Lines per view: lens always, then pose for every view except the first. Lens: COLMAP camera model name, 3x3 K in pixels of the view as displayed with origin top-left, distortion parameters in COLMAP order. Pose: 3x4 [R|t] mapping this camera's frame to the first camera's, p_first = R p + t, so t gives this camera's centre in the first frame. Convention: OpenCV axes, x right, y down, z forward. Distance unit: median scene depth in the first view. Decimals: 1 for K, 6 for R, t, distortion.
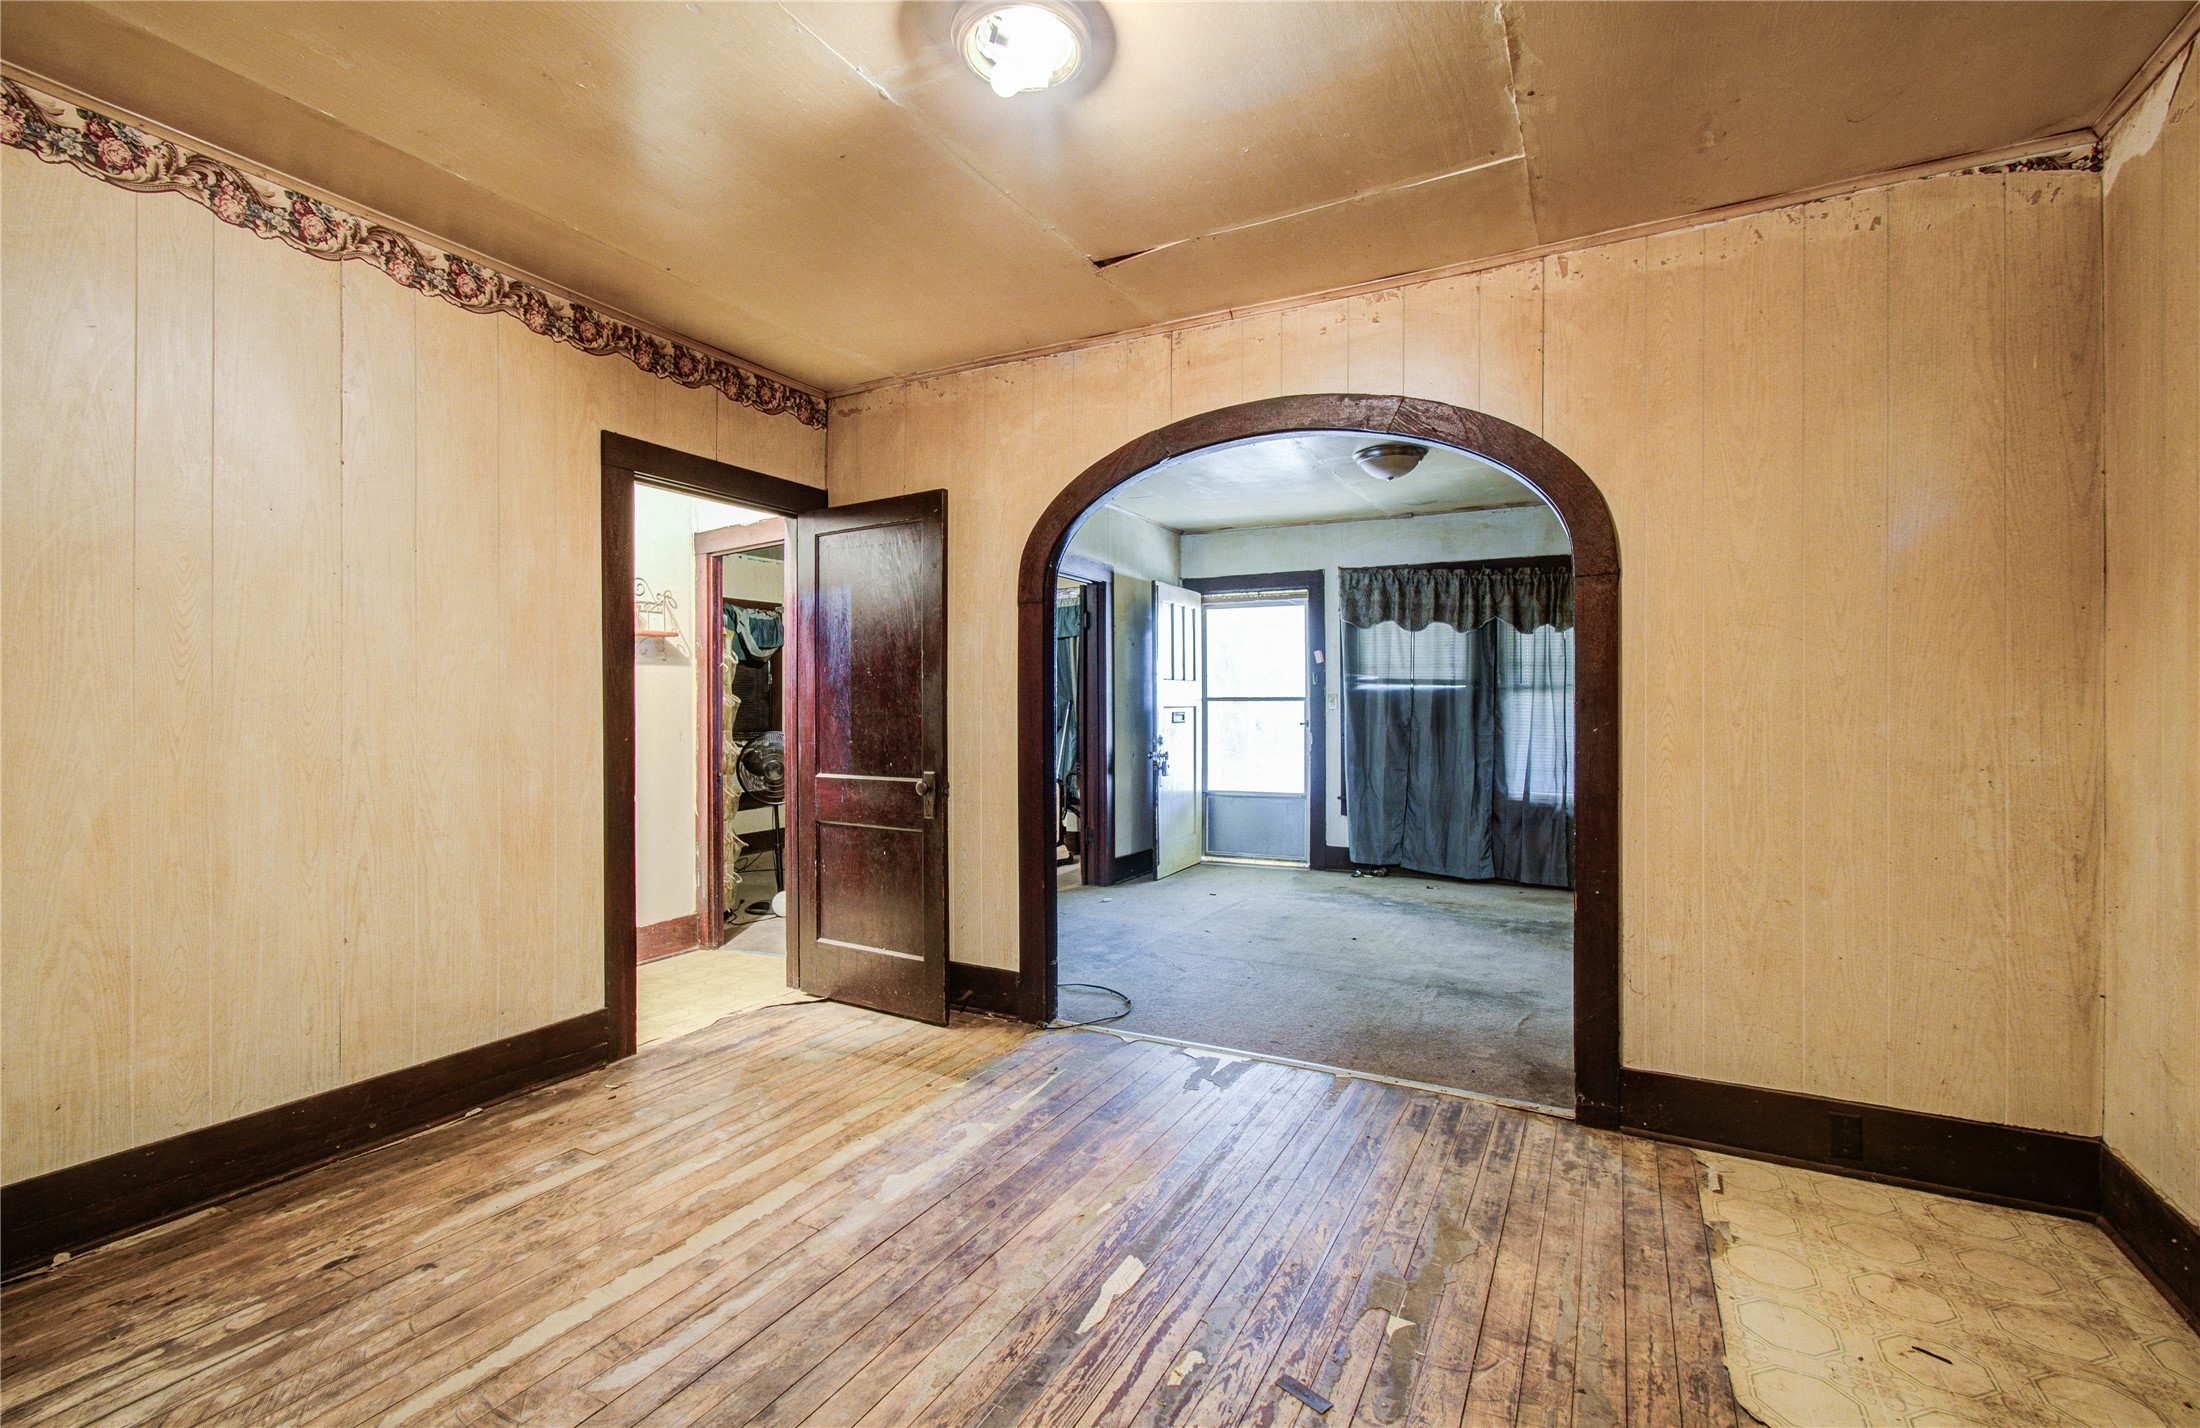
lens RADIAL K [[954.6, 0, 1115.2], [0, 954.6, 717.6], [0, 0, 1]] dist [-0.010671, 0.001478]
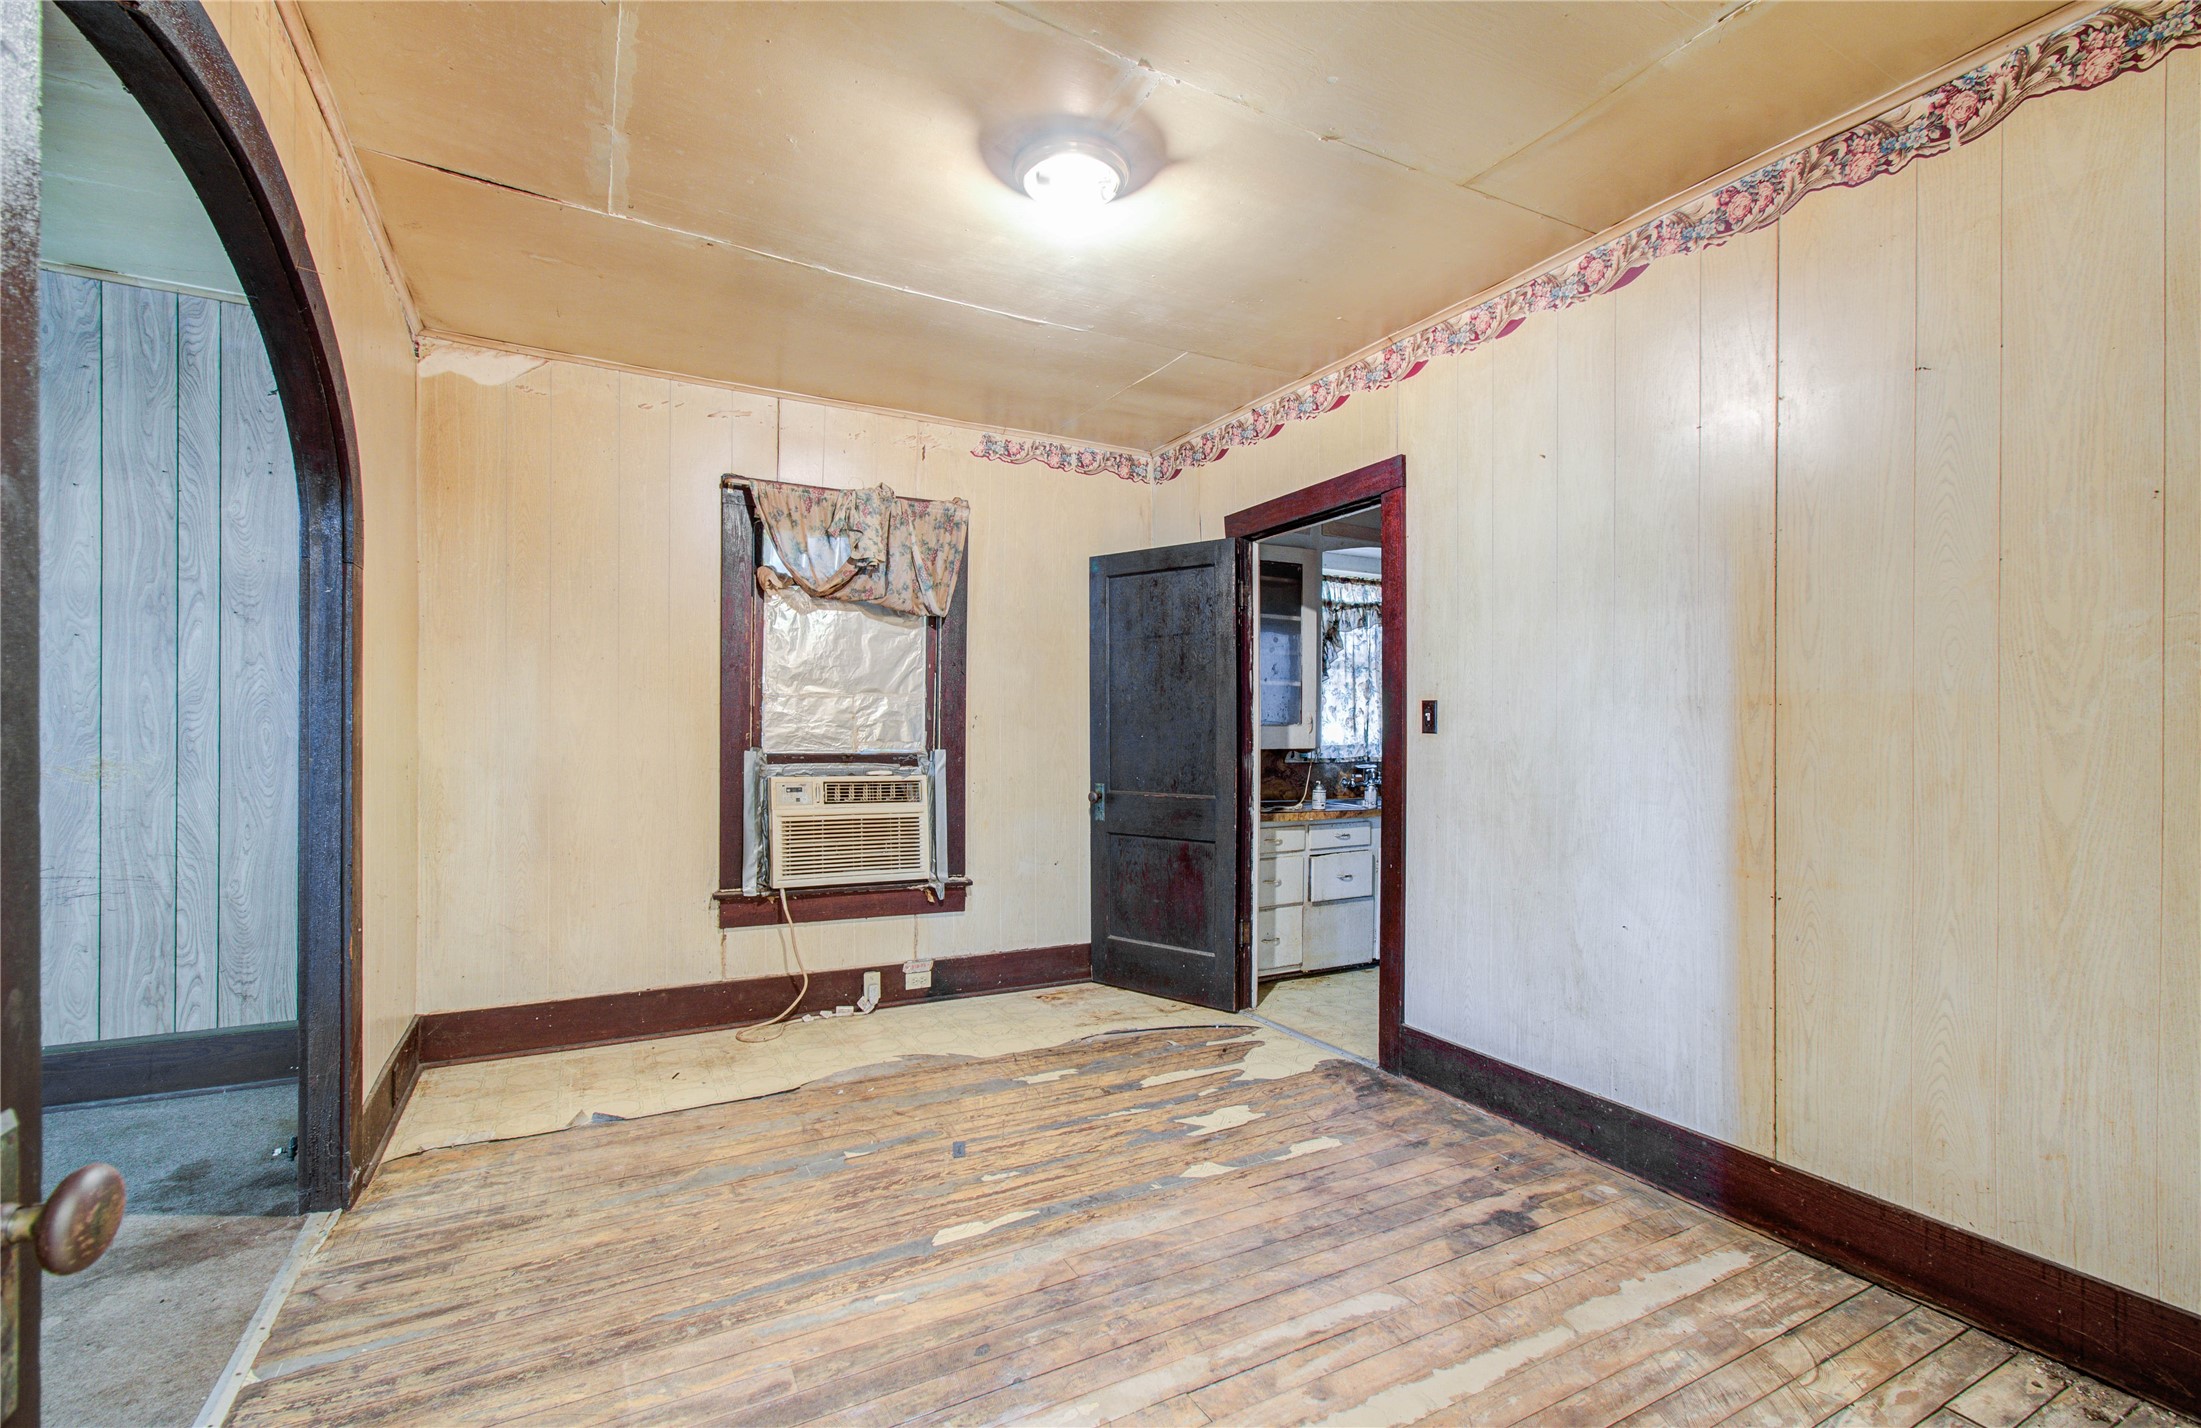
lens RADIAL K [[955.1, 0, 1109.2], [0, 955.1, 722.7], [0, 0, 1]] dist [-0.010671, 0.001478]
pose [[-0.839990, -0.003429, 0.542591, -0.725995], [-0.004327, 0.999991, -0.000379, -0.011636], [-0.542584, -0.002666, -0.839997, 1.807918]]
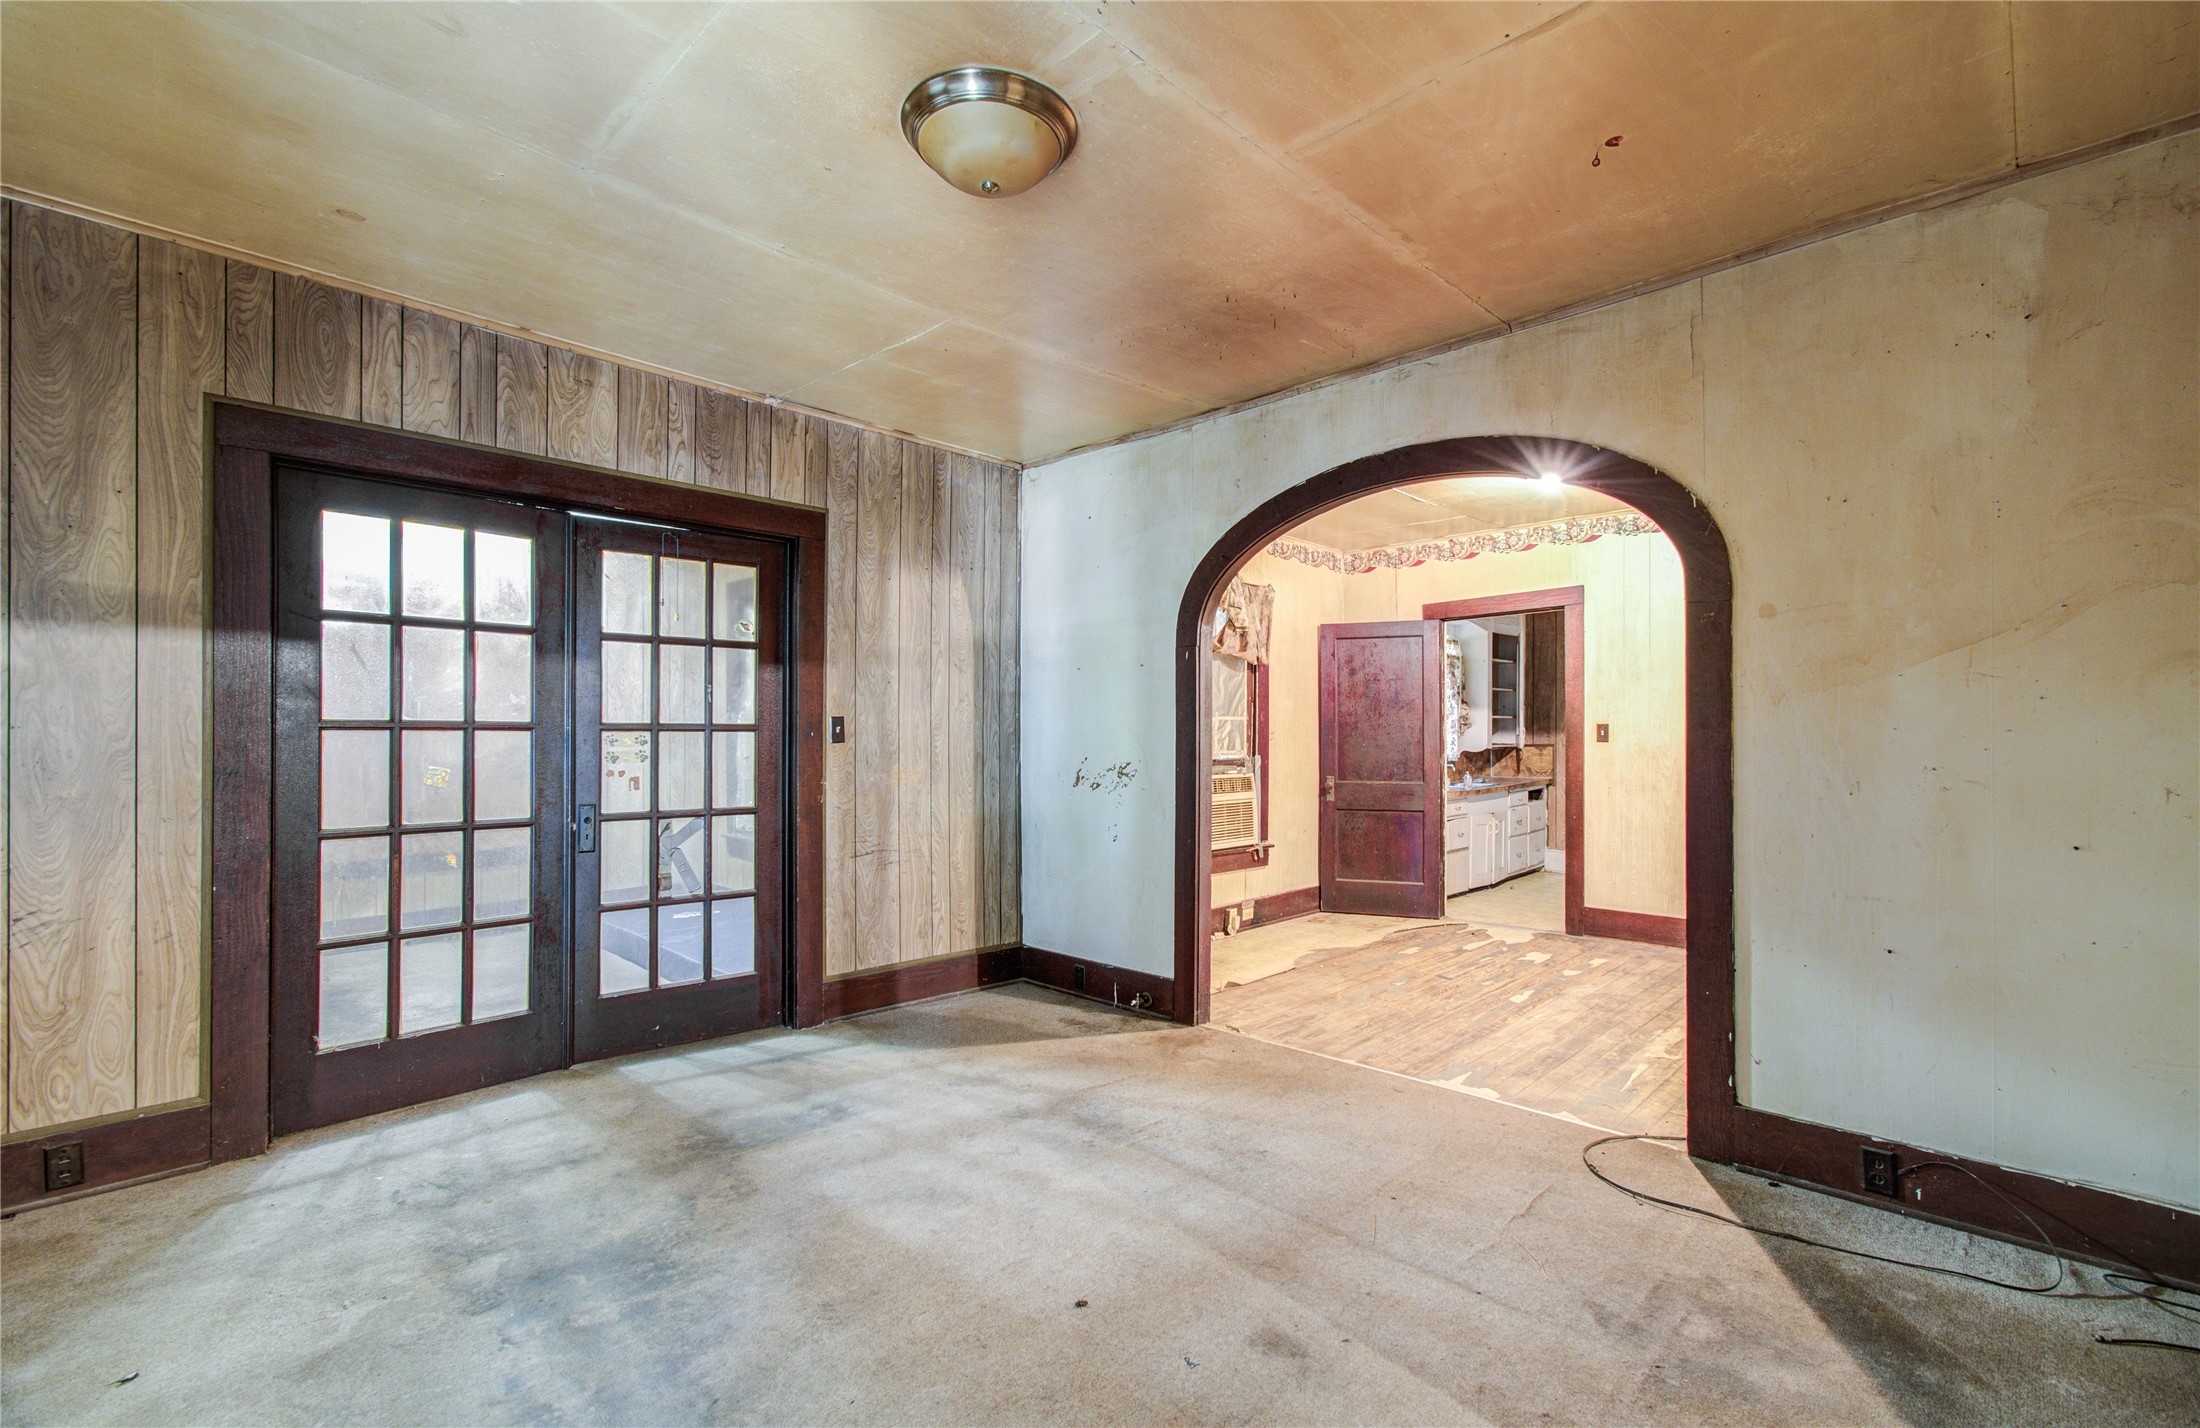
lens RADIAL K [[954.6, 0, 1118.7], [0, 954.6, 726.3], [0, 0, 1]] dist [-0.010671, 0.001478]
pose [[-0.962284, 0.002261, 0.272036, 0.294574], [0.001049, 0.999989, -0.004598, -0.032447], [-0.272043, -0.004139, -0.962276, 3.306969]]
